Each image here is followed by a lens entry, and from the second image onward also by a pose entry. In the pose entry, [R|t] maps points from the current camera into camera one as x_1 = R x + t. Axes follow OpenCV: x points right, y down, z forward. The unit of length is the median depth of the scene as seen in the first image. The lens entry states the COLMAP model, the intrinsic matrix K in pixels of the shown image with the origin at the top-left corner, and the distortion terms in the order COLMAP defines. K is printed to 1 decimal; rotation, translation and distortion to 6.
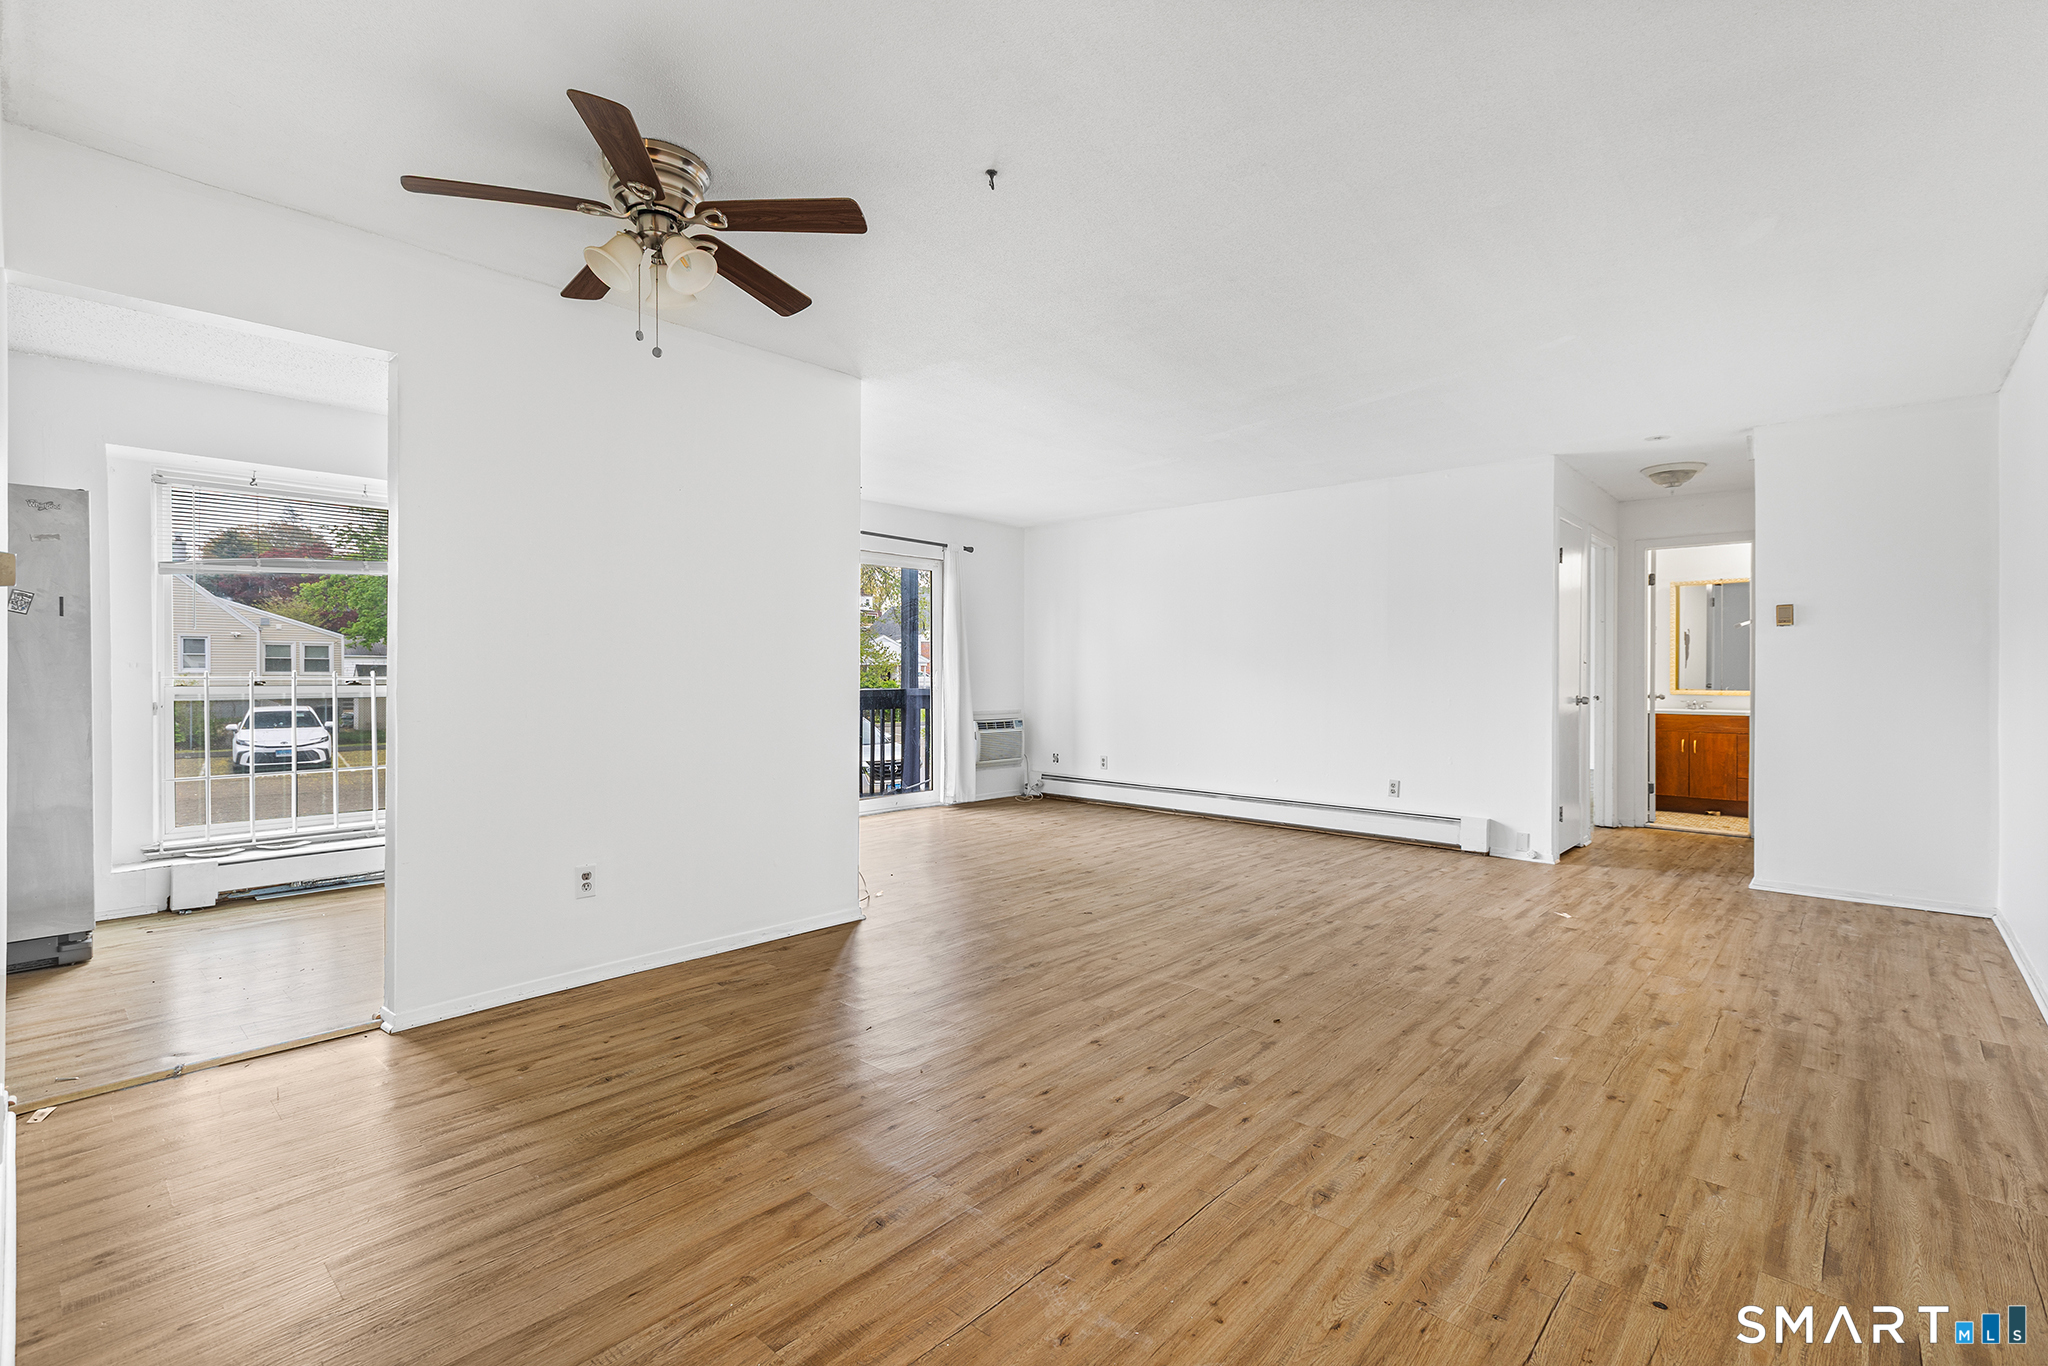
lens RADIAL K [[939.5, 0, 1007.9], [0, 939.5, 675.1], [0, 0, 1]] dist [0.002398, -0.000322]
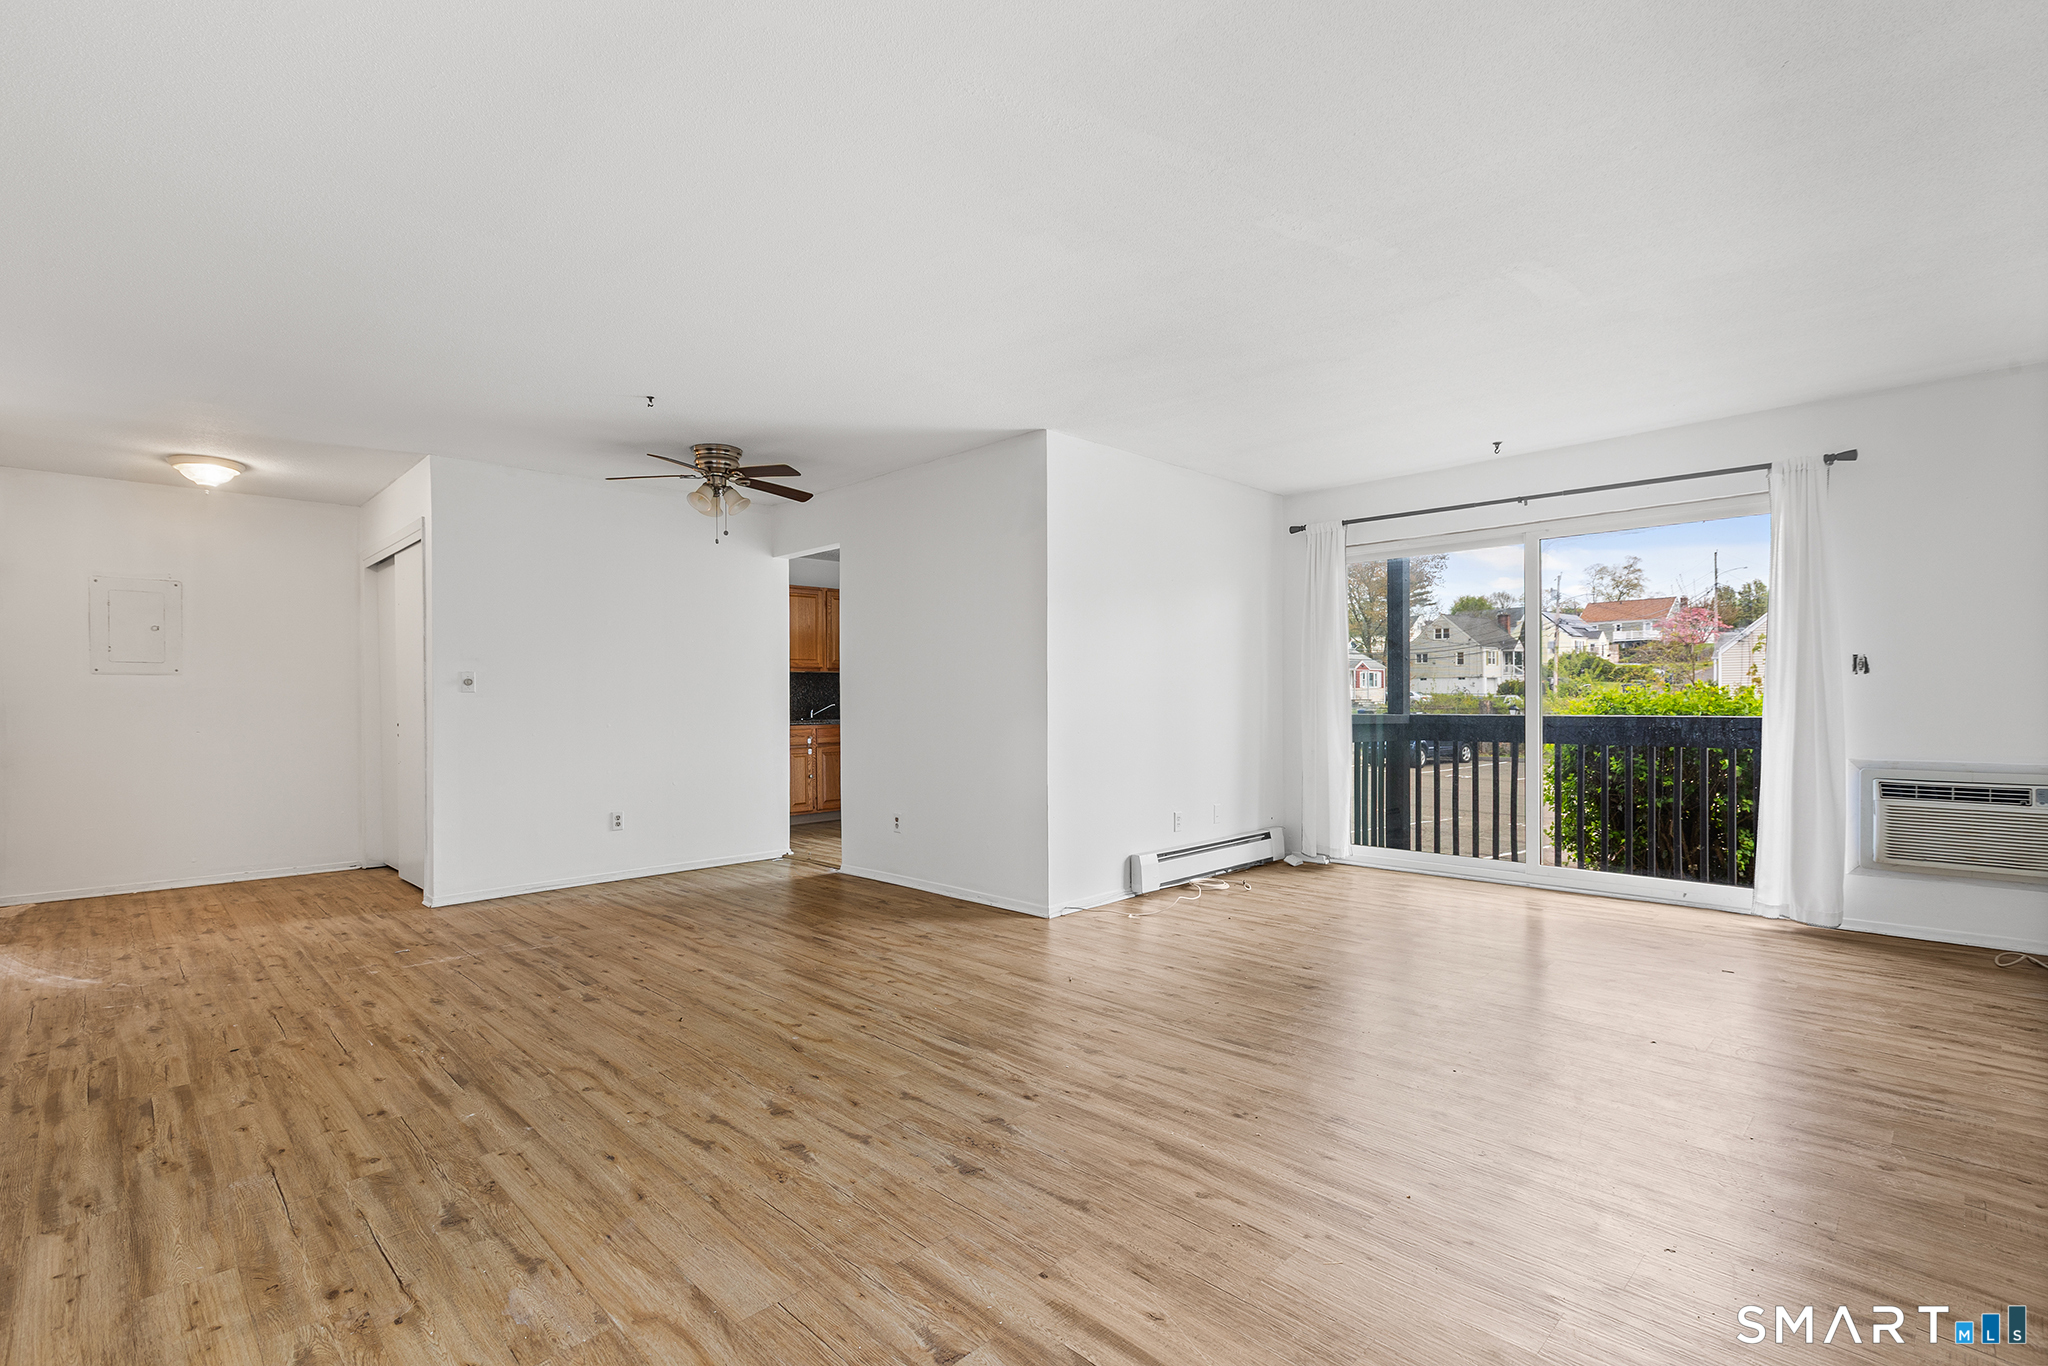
lens RADIAL K [[939.5, 0, 1009.8], [0, 939.5, 701.9], [0, 0, 1]] dist [0.002398, -0.000322]
pose [[-0.052715, 0.000947, -0.998609, 1.502013], [0.006987, 0.999975, 0.000579, 0.006140], [0.998585, -0.006947, -0.052720, 1.606190]]
